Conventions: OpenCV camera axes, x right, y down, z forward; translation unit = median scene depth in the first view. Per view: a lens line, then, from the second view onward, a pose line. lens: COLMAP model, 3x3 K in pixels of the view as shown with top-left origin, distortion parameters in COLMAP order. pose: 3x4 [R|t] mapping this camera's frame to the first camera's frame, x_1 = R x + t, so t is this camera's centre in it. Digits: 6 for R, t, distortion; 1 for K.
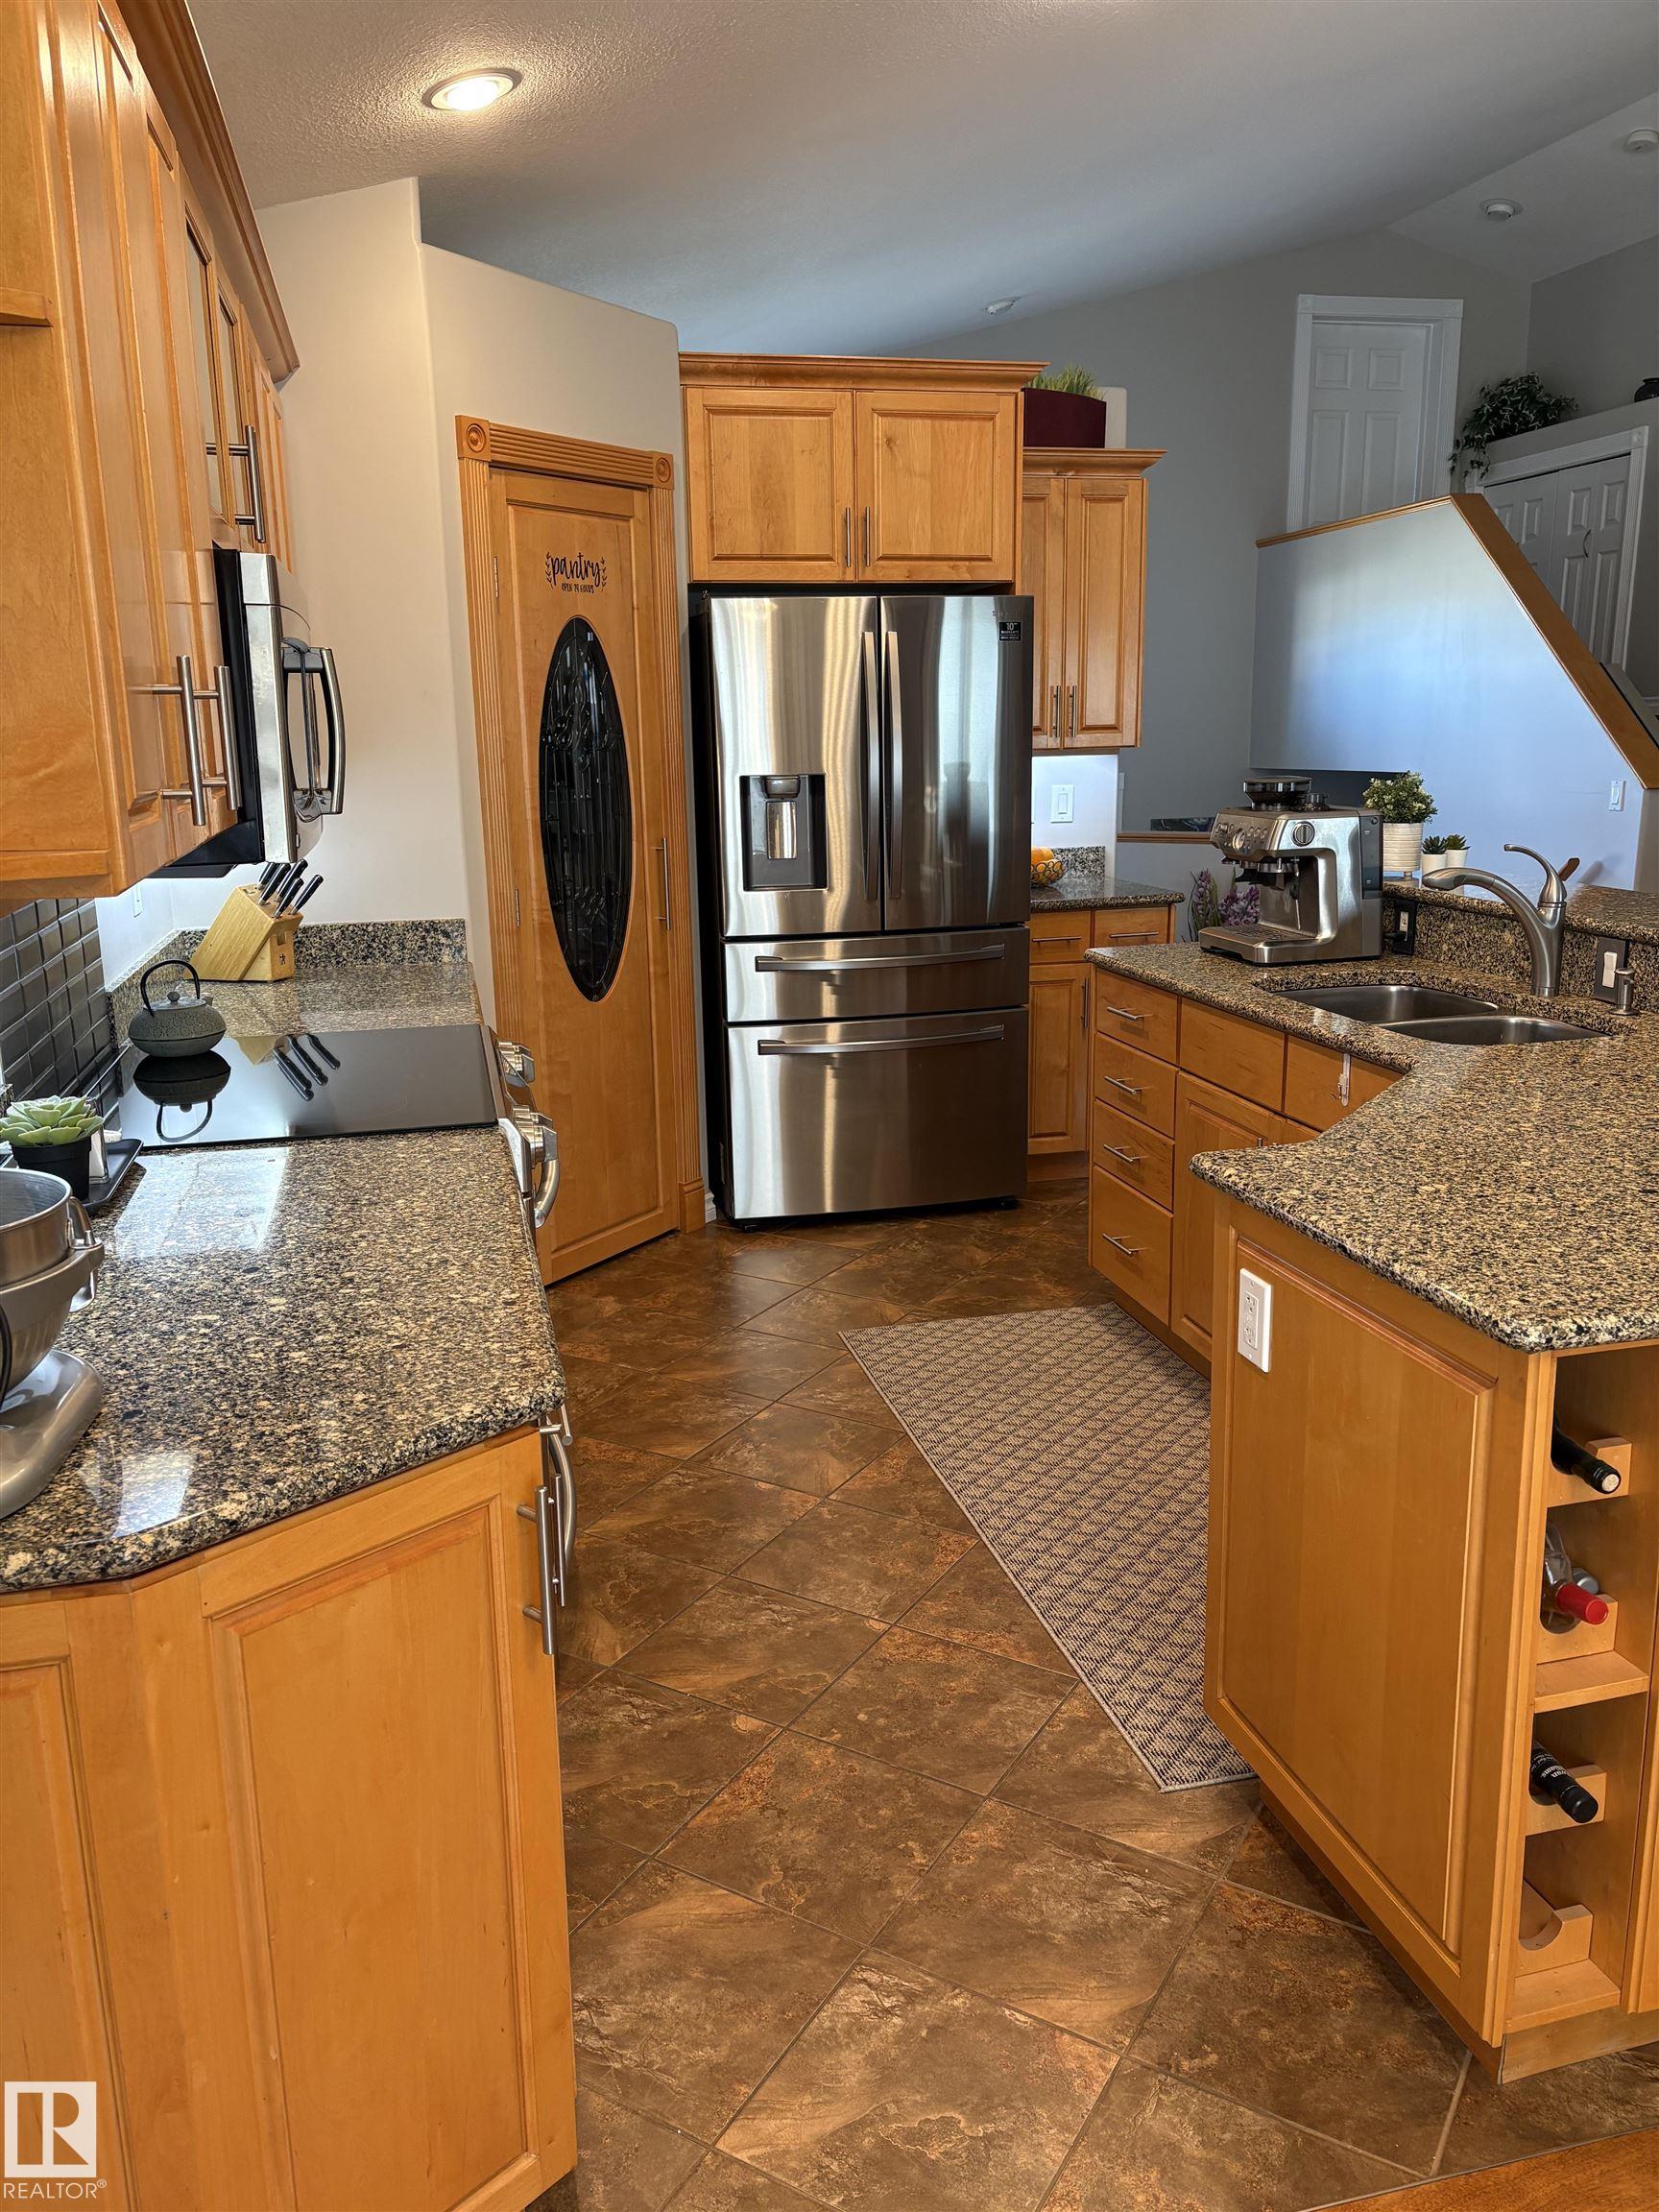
lens RADIAL K [[1669.1, 0, 849.6], [0, 1669.1, 1108.1], [0, 0, 1]] dist [0.033693, 0.001023]
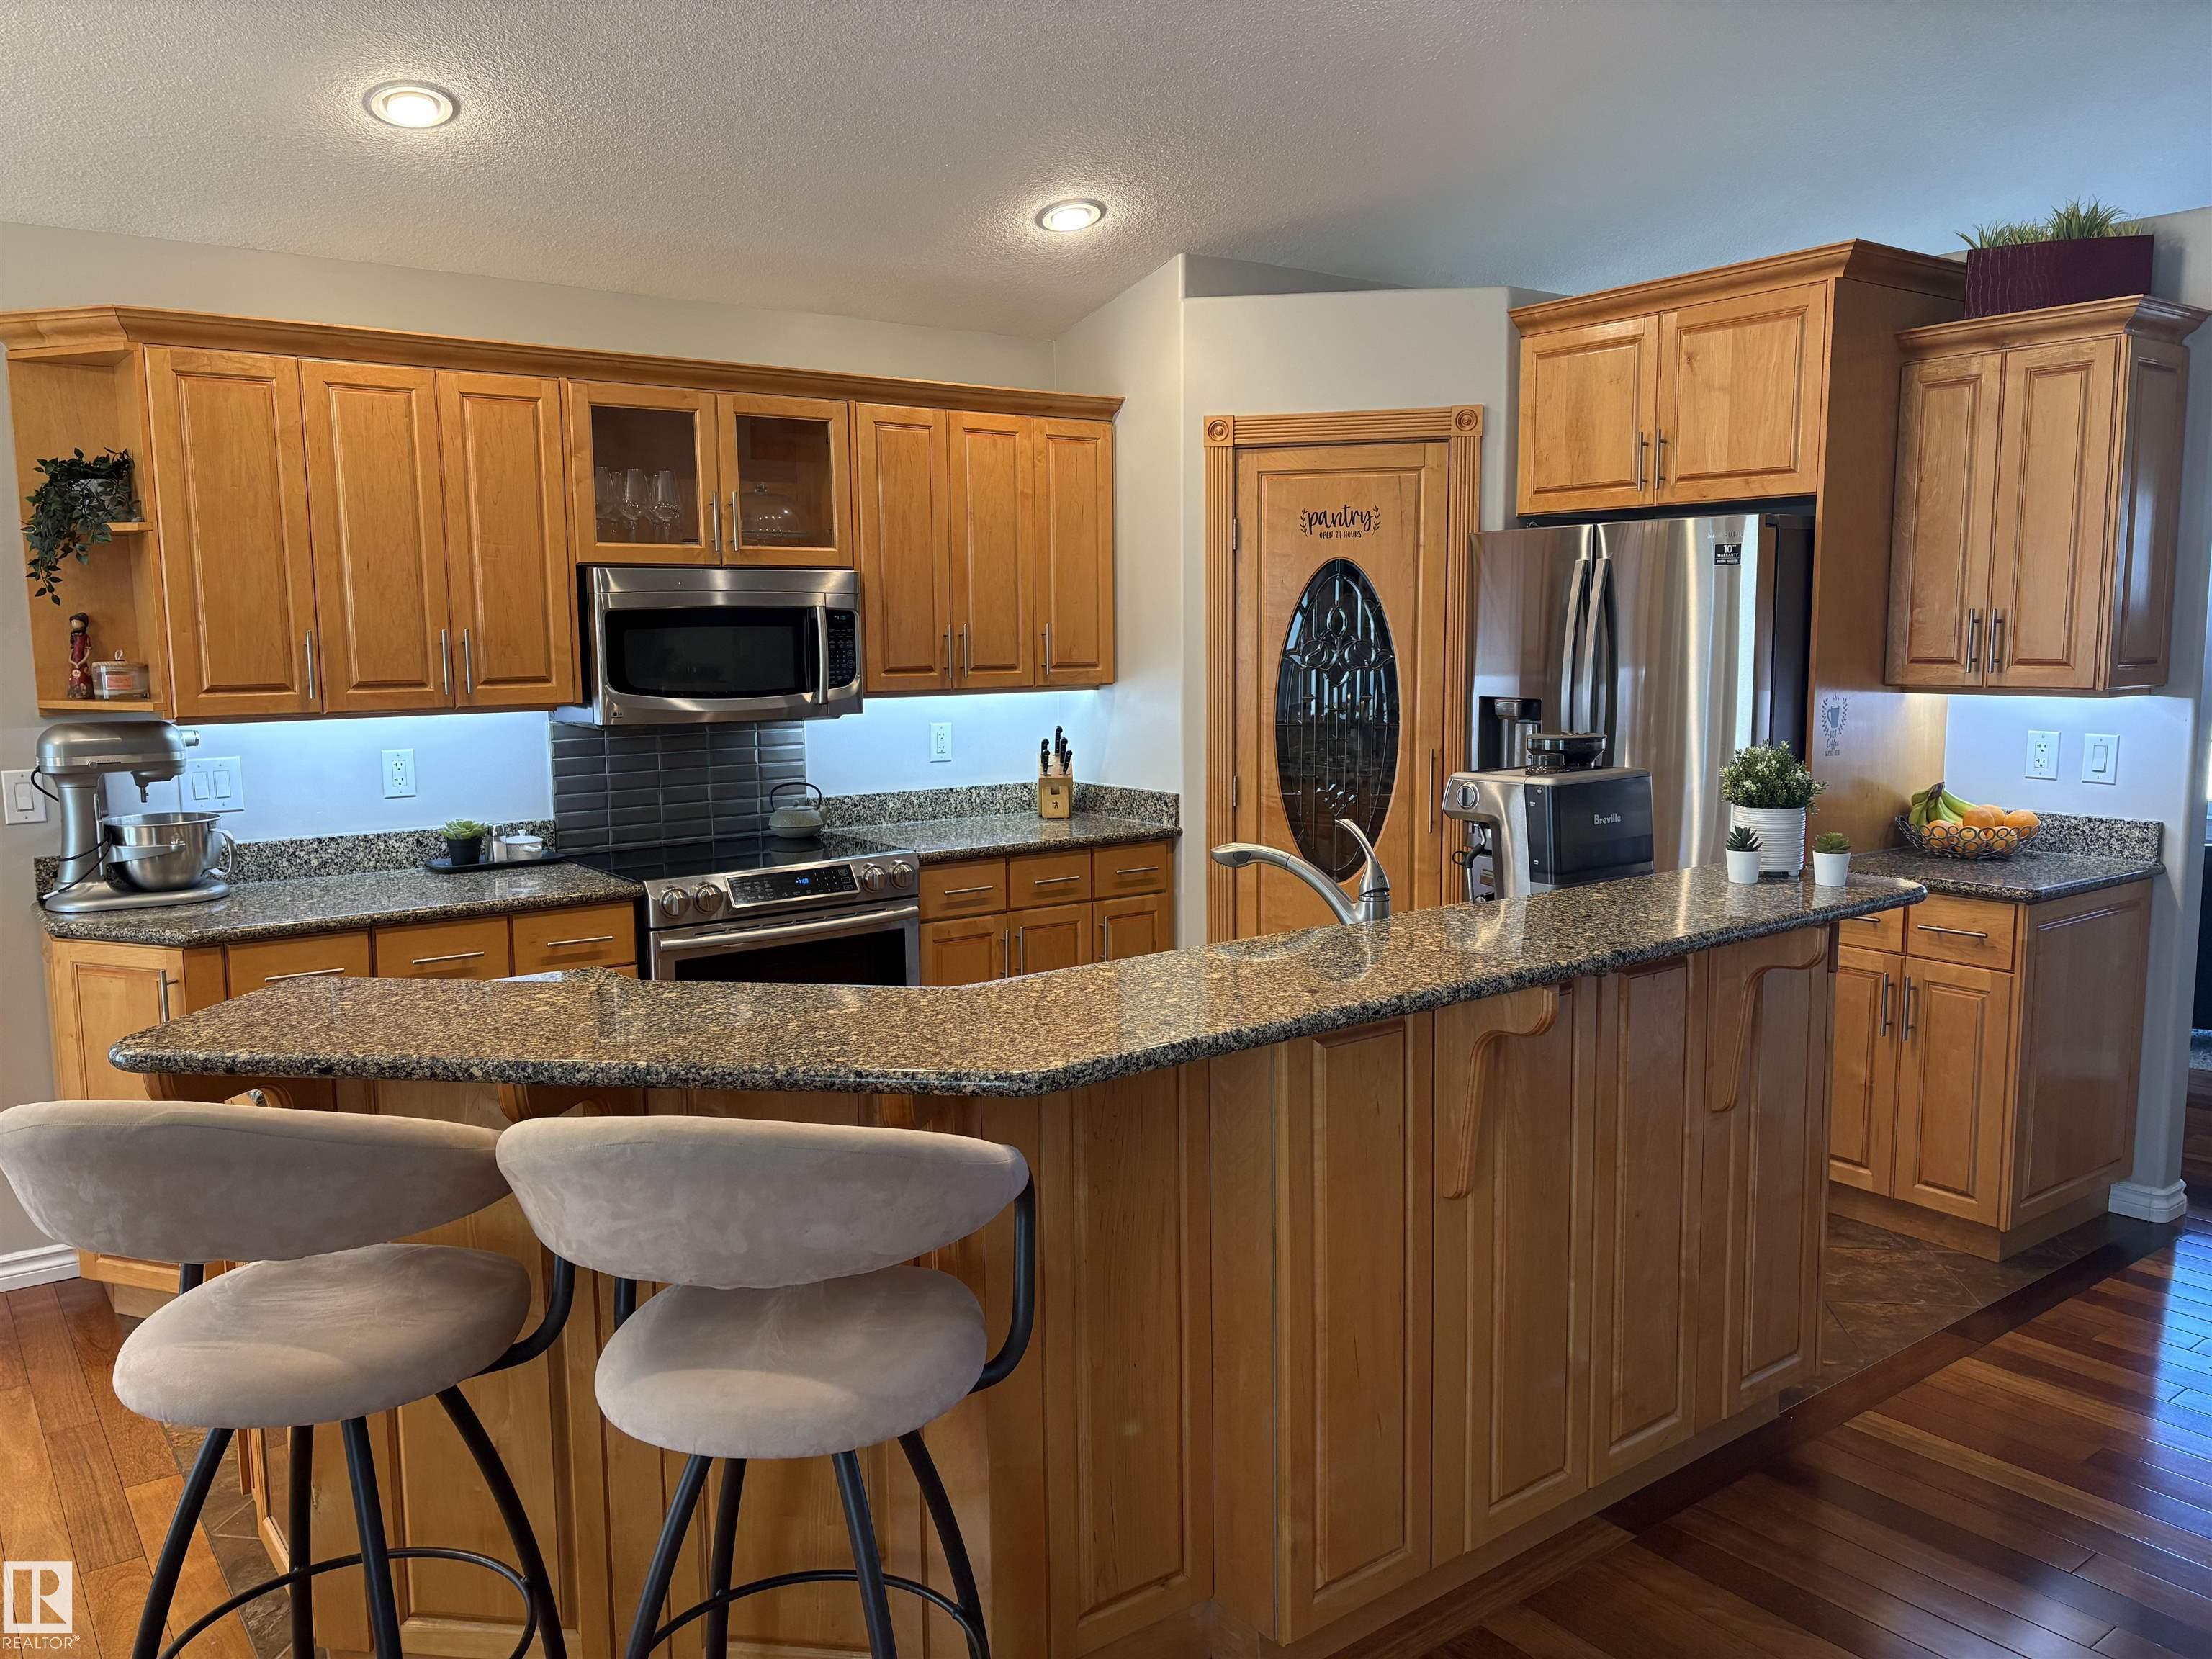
lens RADIAL K [[1657.6, 0, 1106.0], [0, 1657.6, 829.5], [0, 0, 1]] dist [0.037076, -0.004112]
pose [[0.385004, 0.130799, -0.913599, 0.824265], [-0.205878, 0.977134, 0.053135, -0.127898], [0.899659, 0.167632, 0.403129, 0.392086]]
